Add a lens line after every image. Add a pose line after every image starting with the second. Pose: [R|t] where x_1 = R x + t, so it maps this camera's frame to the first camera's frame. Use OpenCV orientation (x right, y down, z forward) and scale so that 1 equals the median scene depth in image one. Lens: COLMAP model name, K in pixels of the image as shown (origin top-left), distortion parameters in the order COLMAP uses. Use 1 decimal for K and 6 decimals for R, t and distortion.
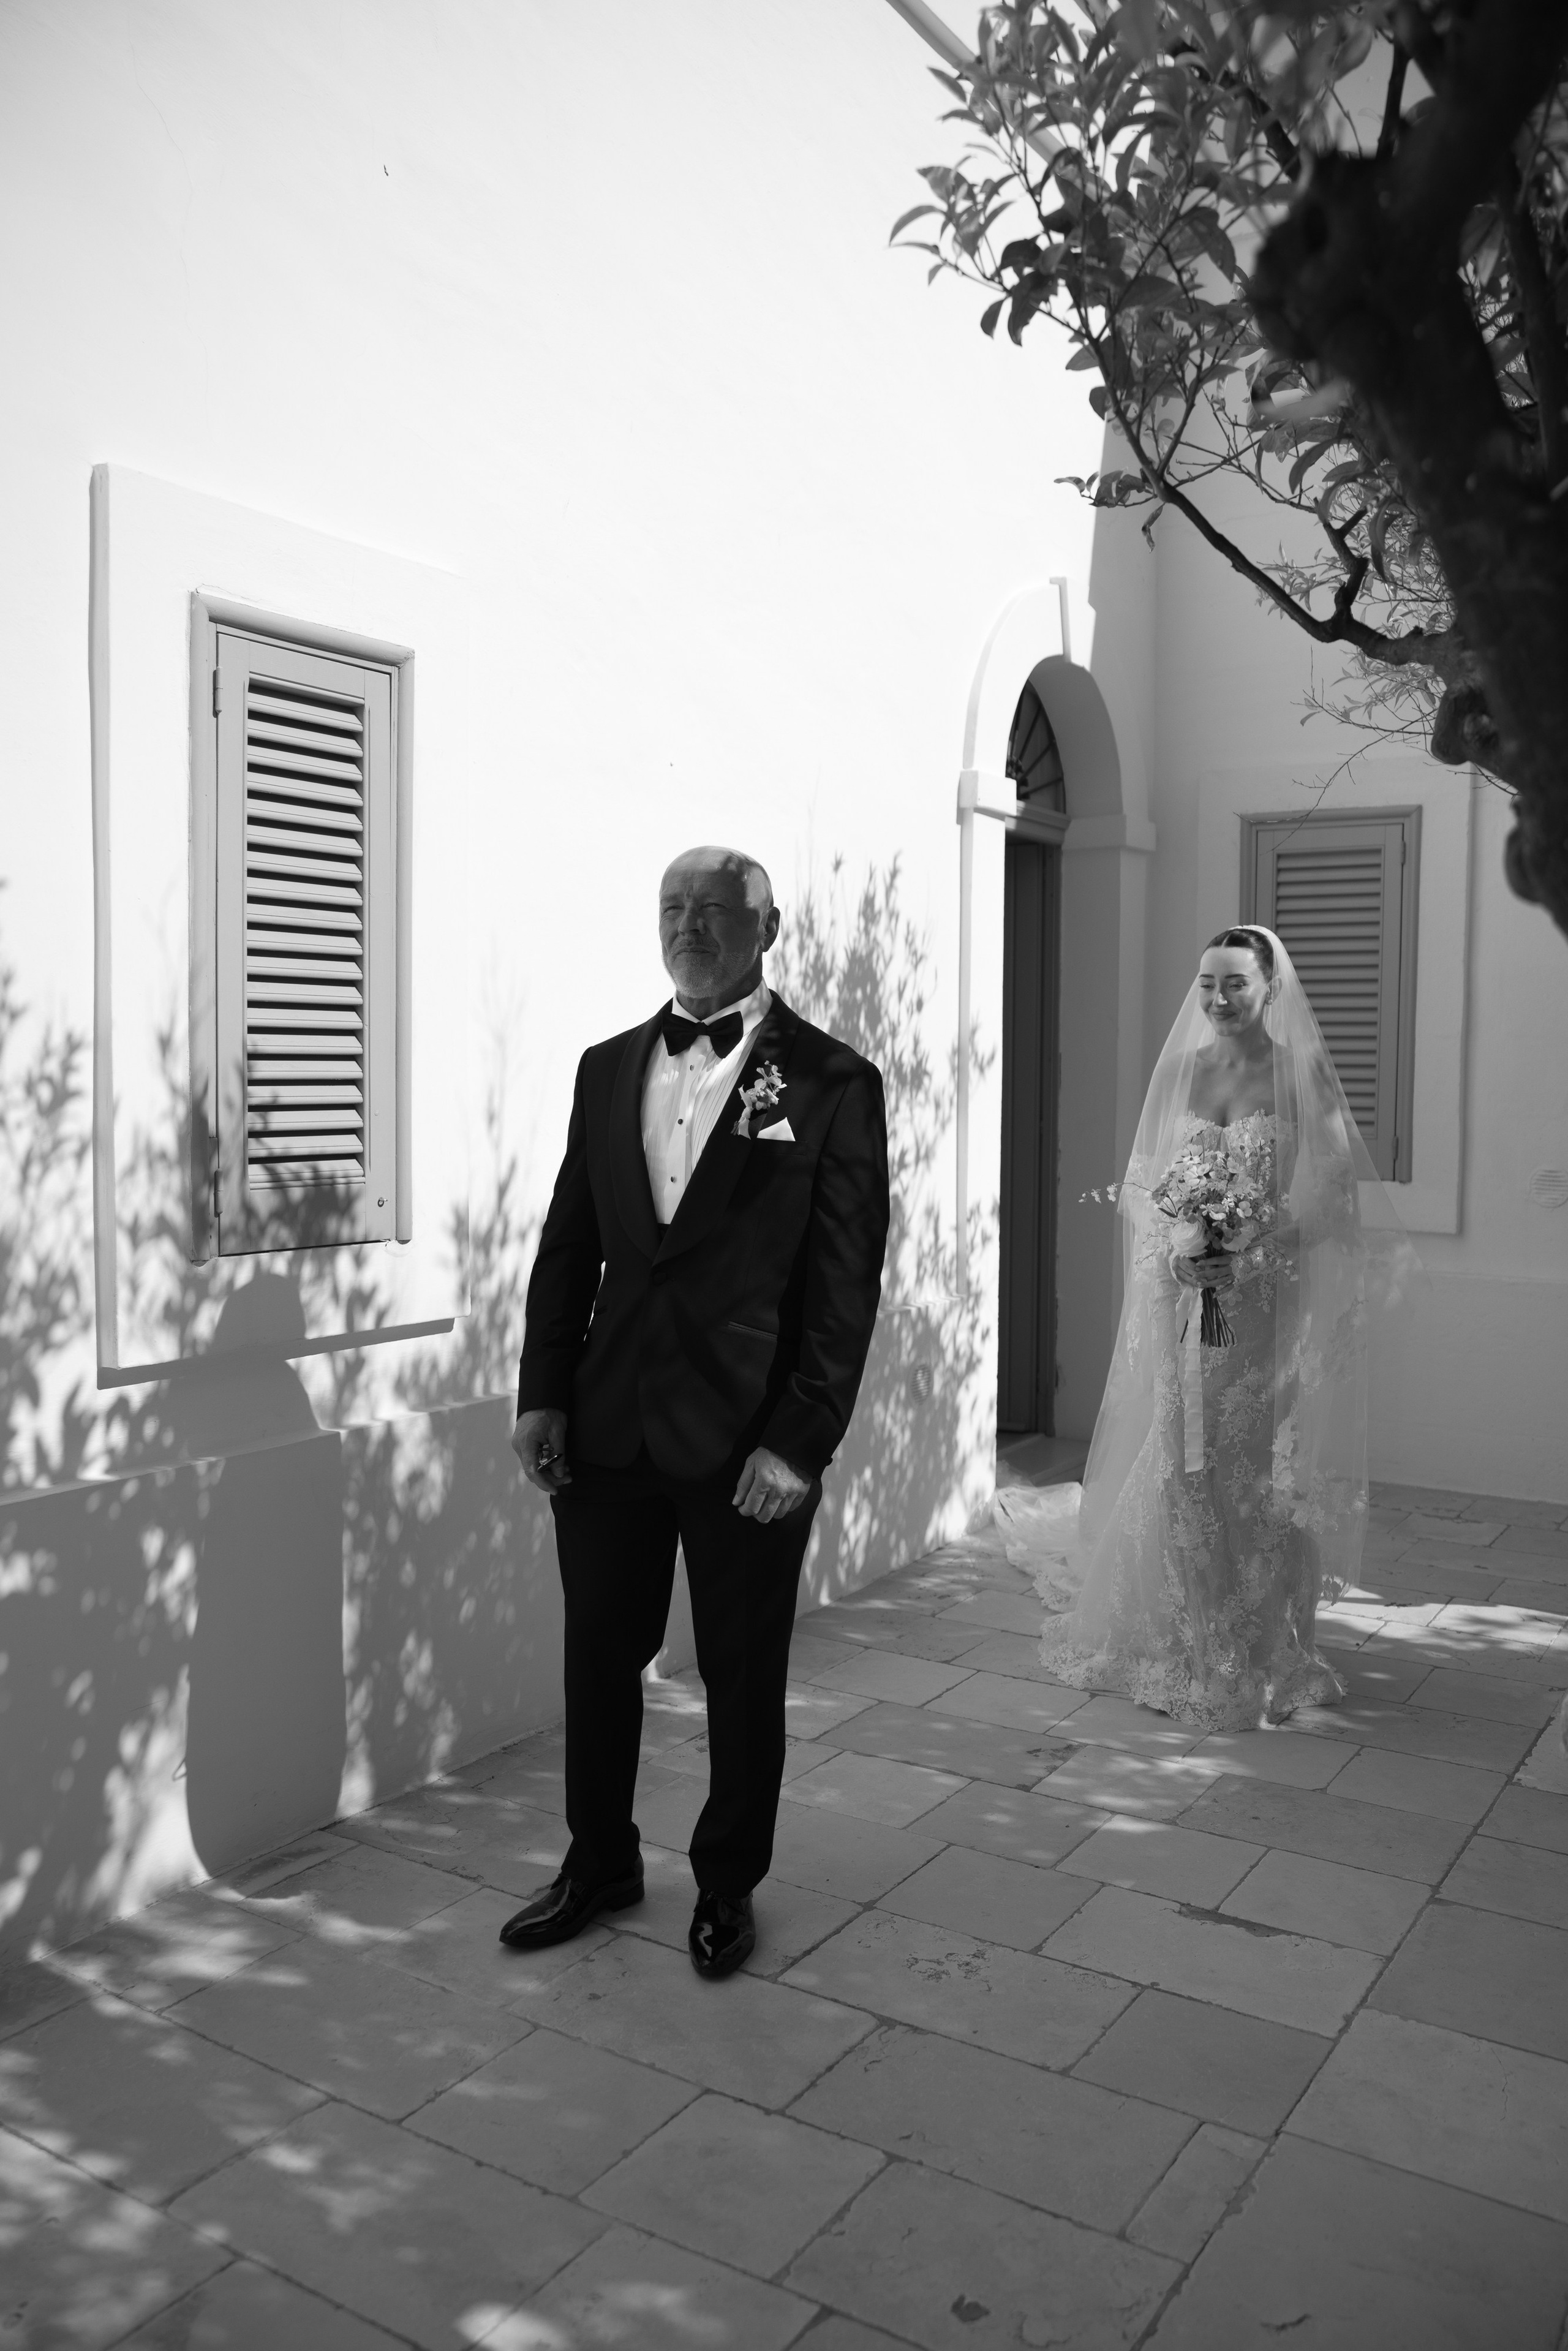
lens RADIAL K [[1881.5, 0, 784.0], [0, 1881.5, 1175.5], [0, 0, 1]] dist [0.005492, 0.001680]
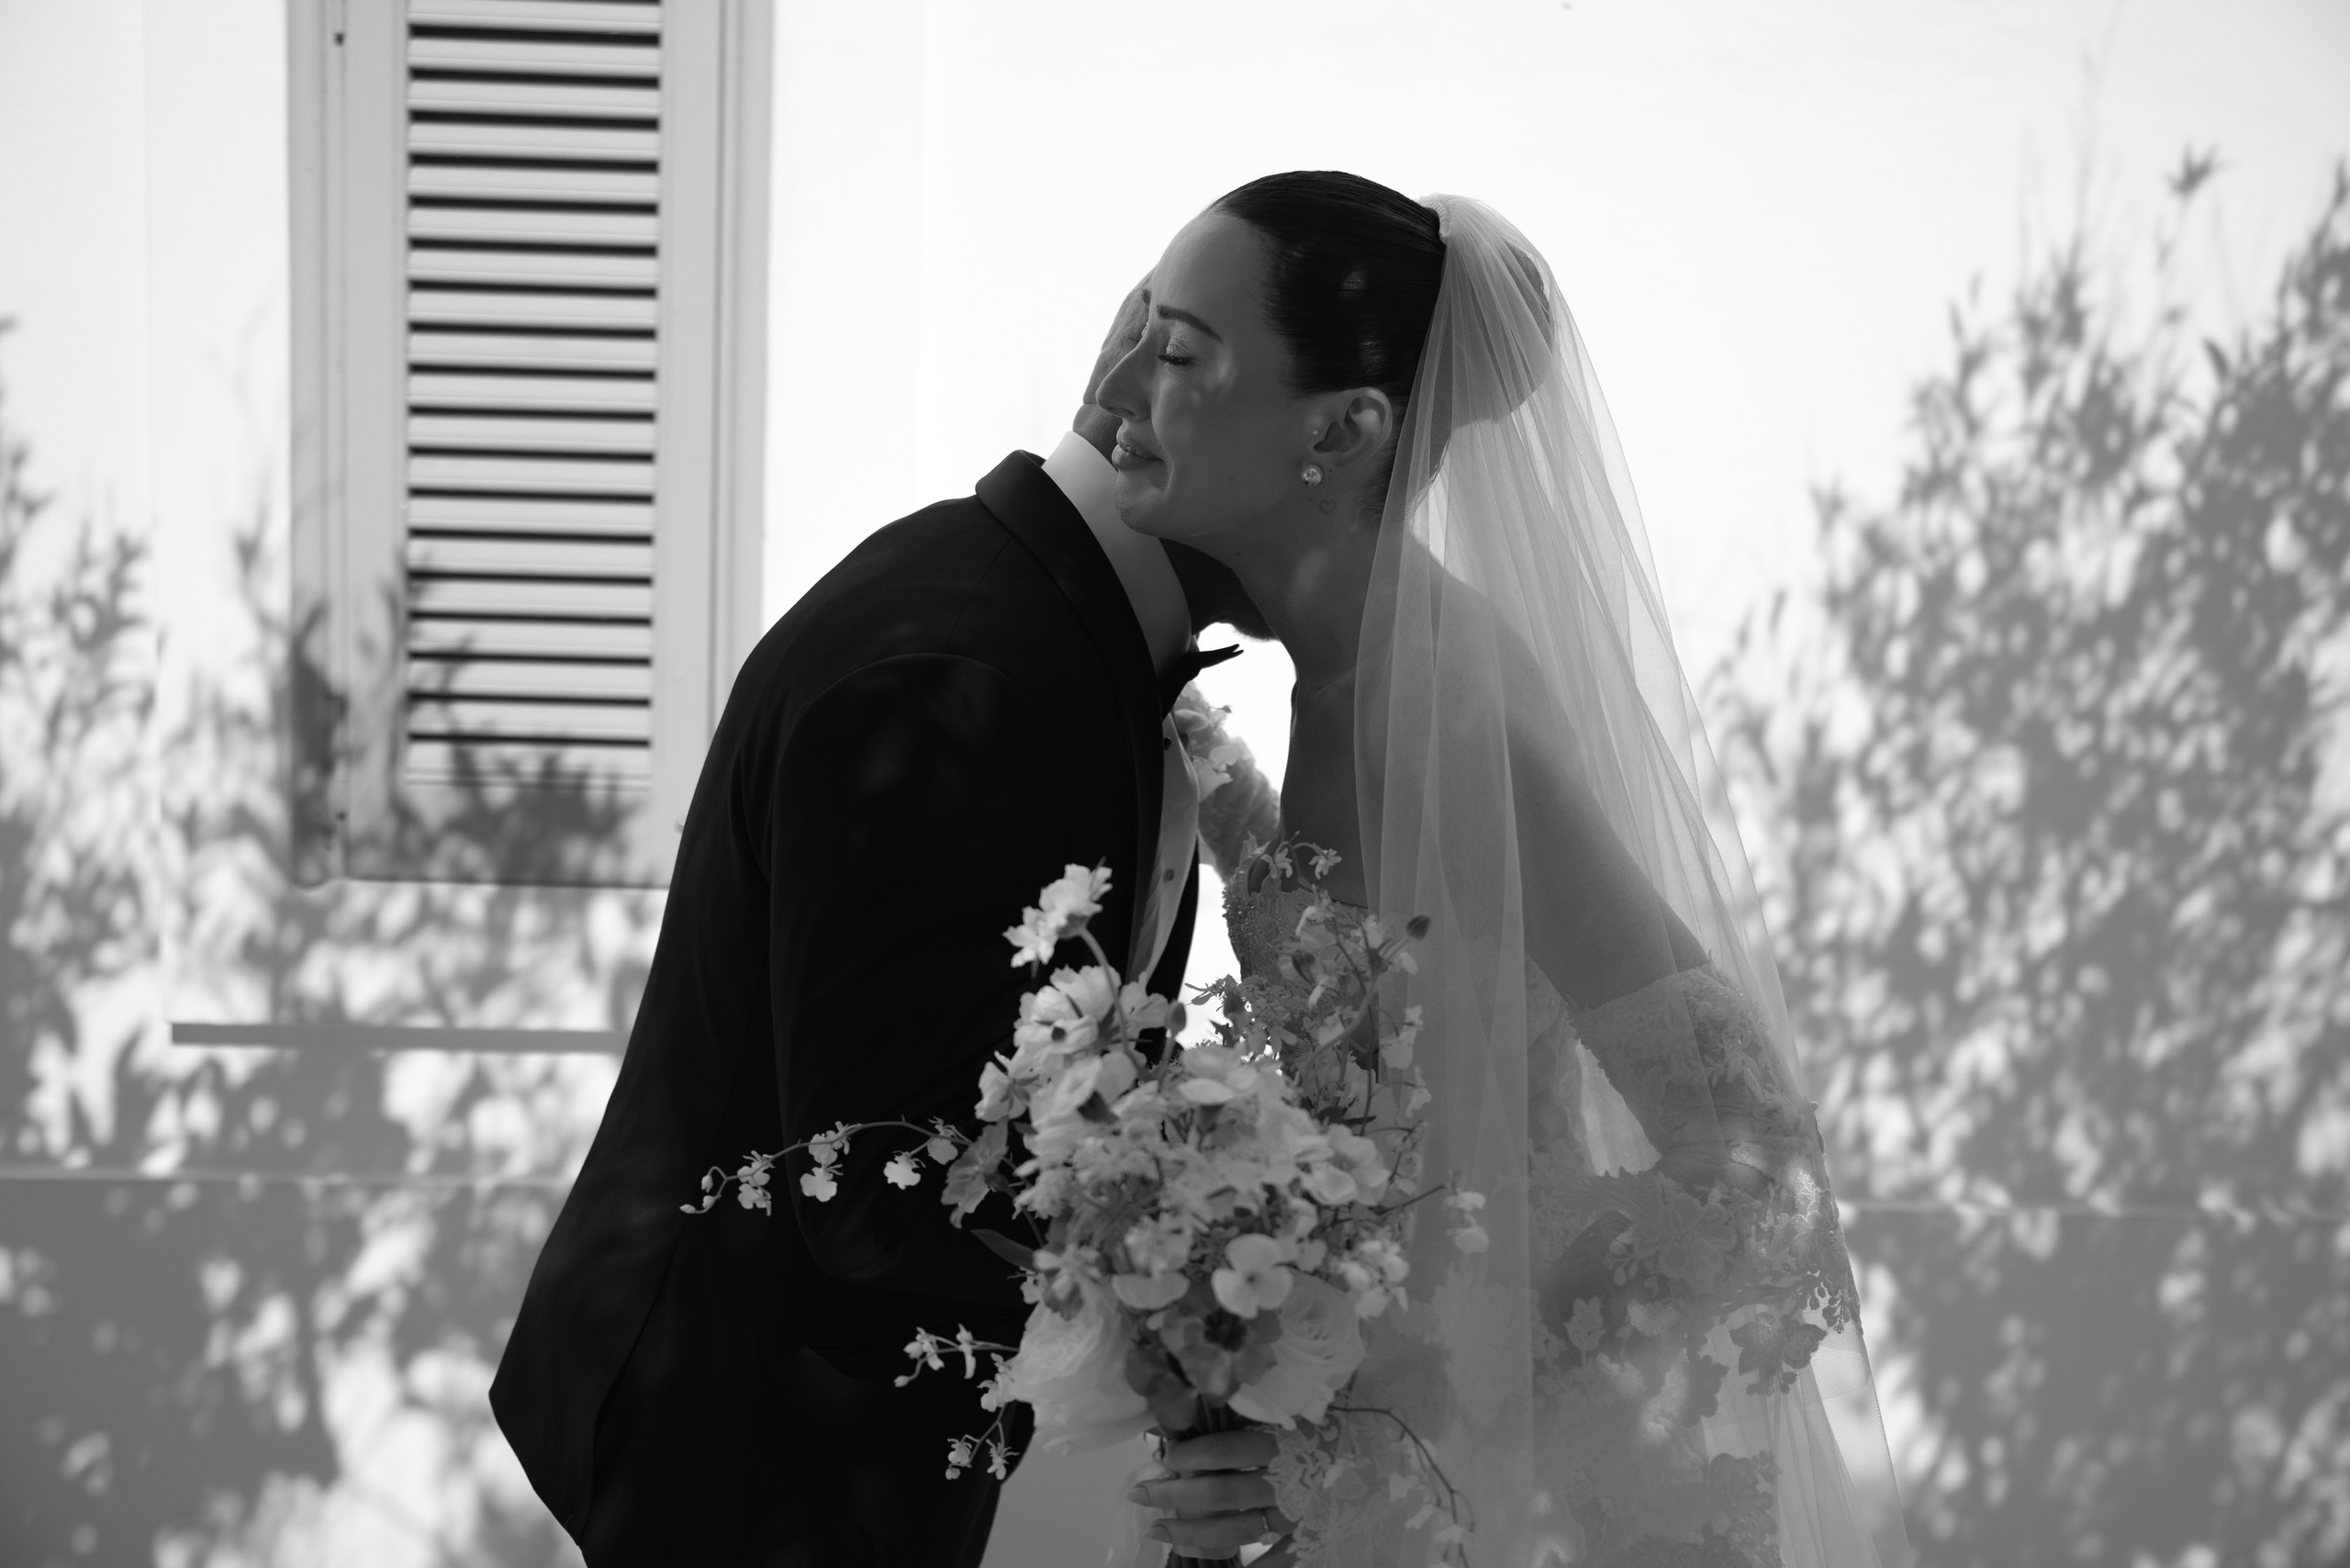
lens RADIAL K [[2253.2, 0, 1175.0], [0, 2253.2, 784.0], [0, 0, 1]] dist [-0.025631, 0.115463]
pose [[0.583205, 0.087112, -0.807641, 0.515159], [-0.074581, 0.995776, 0.053548, -0.054939], [0.808894, 0.029005, 0.587239, 0.793932]]
